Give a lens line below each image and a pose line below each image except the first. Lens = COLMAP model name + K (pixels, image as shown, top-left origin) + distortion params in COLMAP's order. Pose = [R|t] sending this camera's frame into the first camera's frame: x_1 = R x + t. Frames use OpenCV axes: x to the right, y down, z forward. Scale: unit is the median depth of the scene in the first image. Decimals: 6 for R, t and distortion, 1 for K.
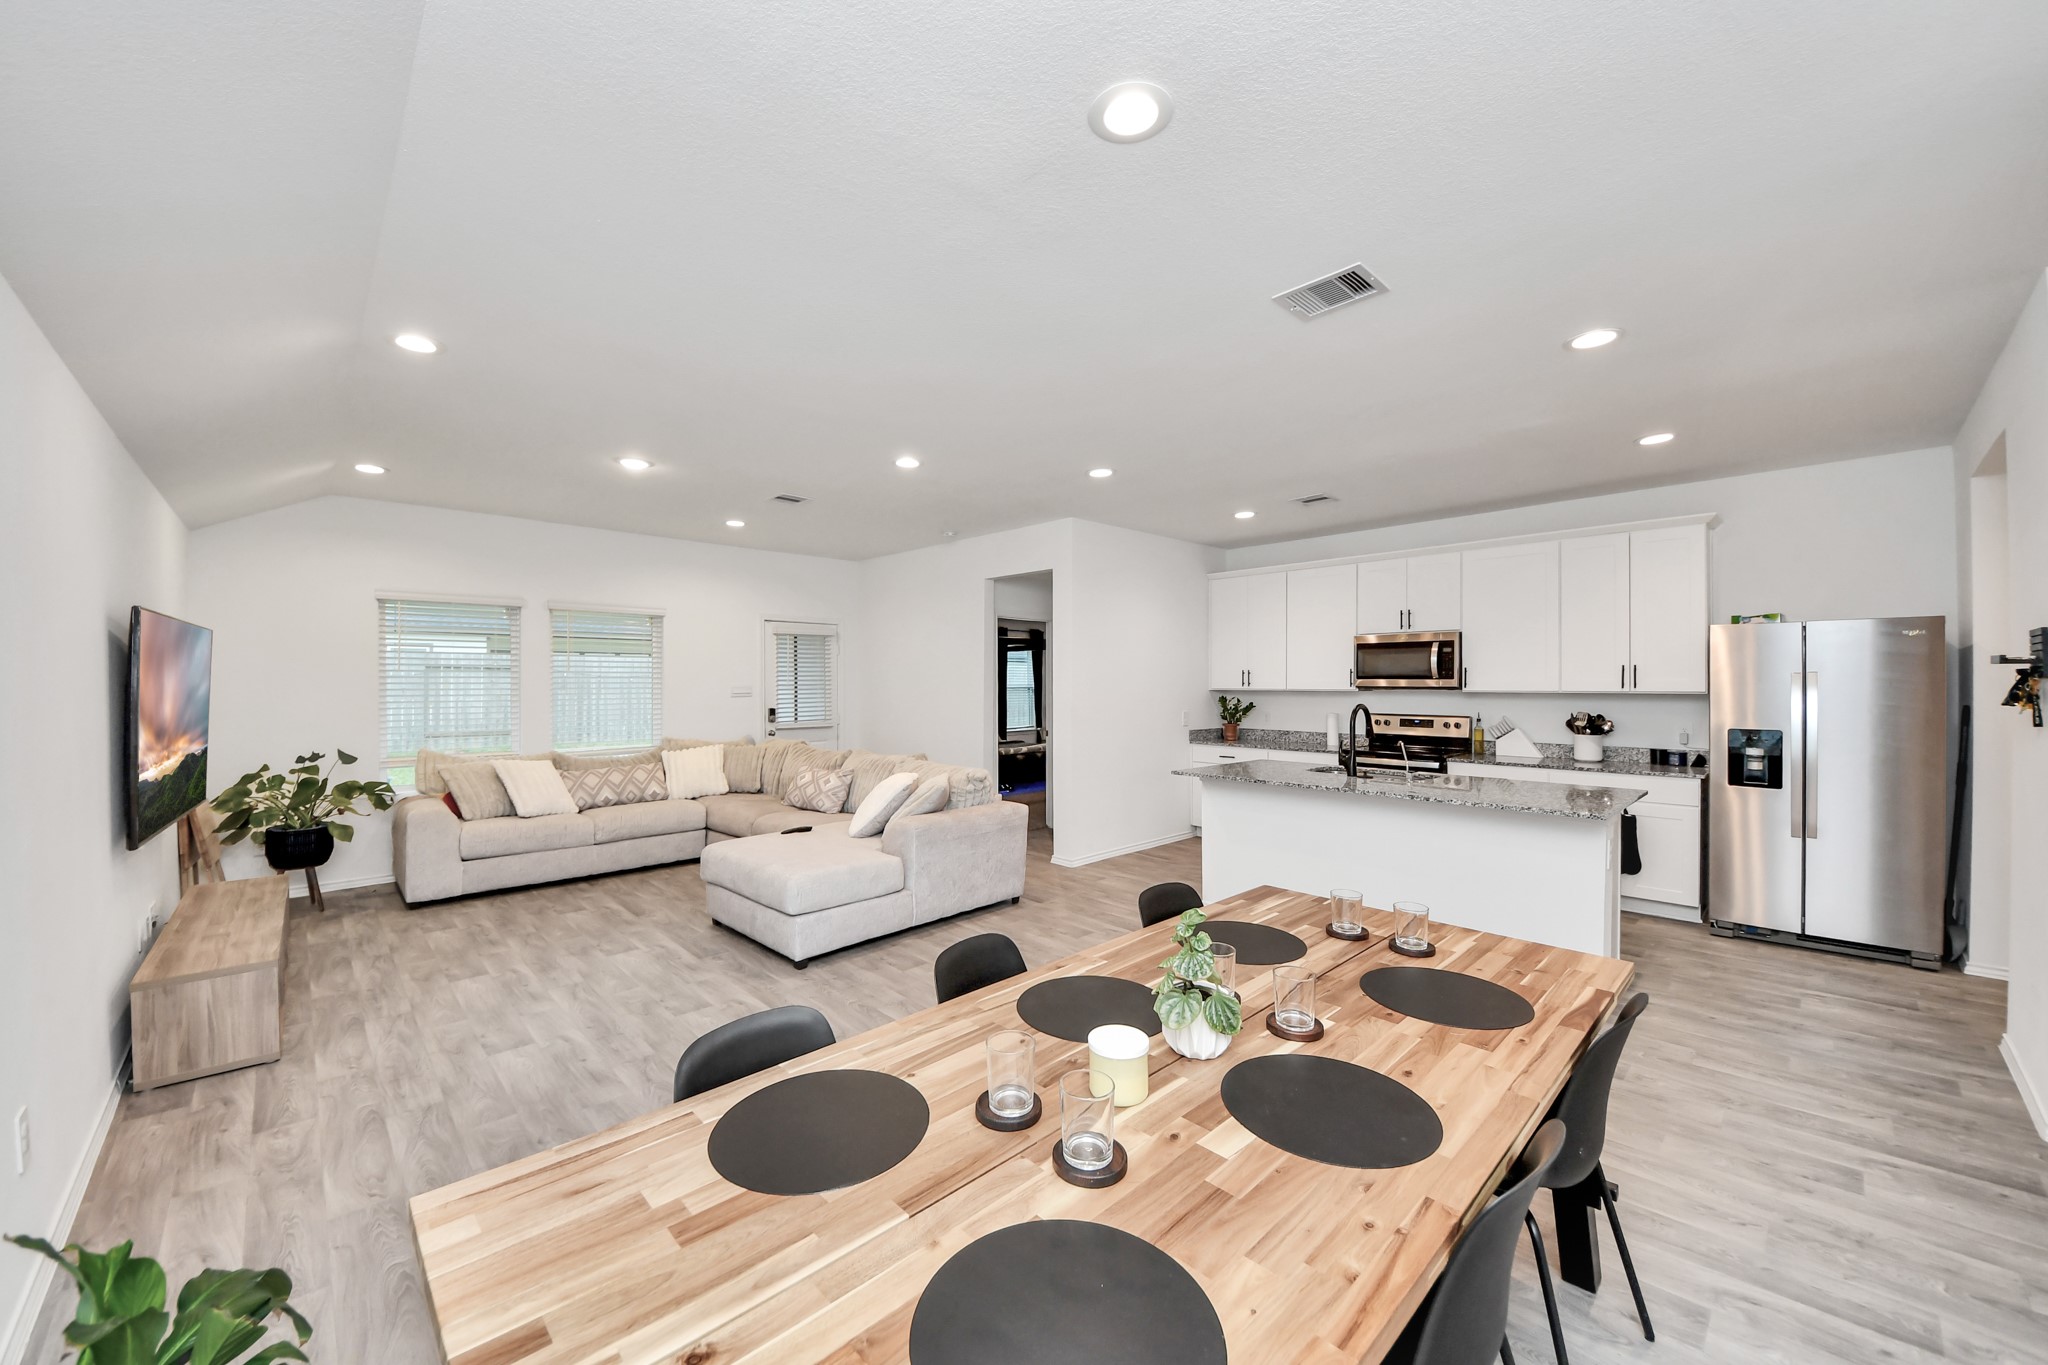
lens RADIAL K [[784.6, 0, 1012.7], [0, 784.6, 680.6], [0, 0, 1]] dist [-0.000822, -0.000176]
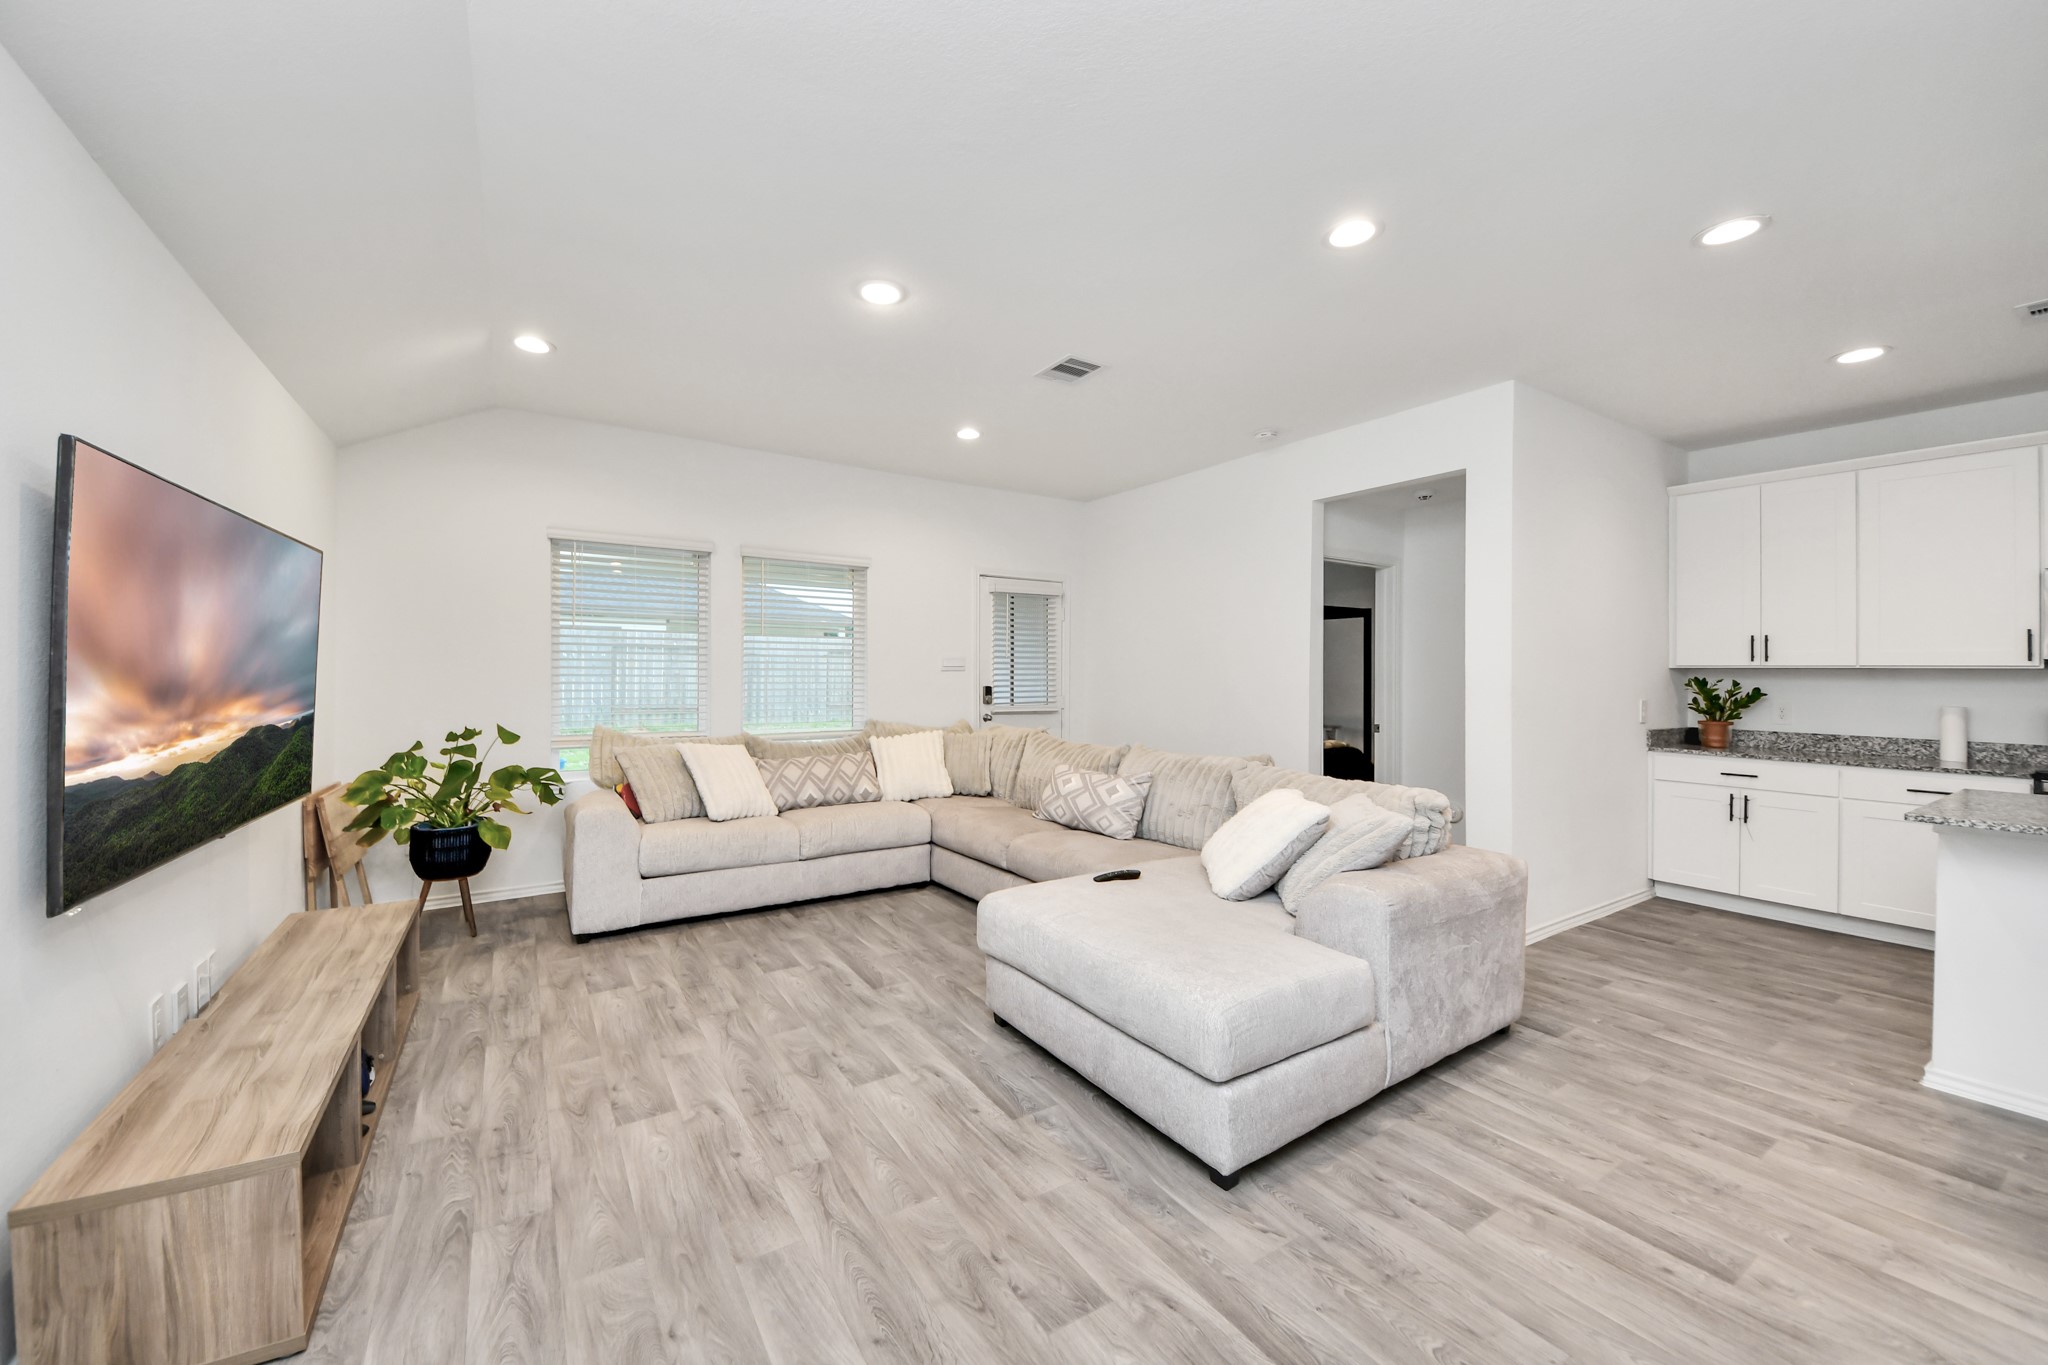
lens RADIAL K [[755.7, 0, 947.3], [0, 755.7, 675.0], [0, 0, 1]] dist [0.032799, -0.009938]
pose [[0.972809, 0.011903, -0.231302, -0.254655], [-0.010885, 0.999925, 0.005678, 0.029814], [0.231352, -0.003006, 0.972865, 0.365700]]
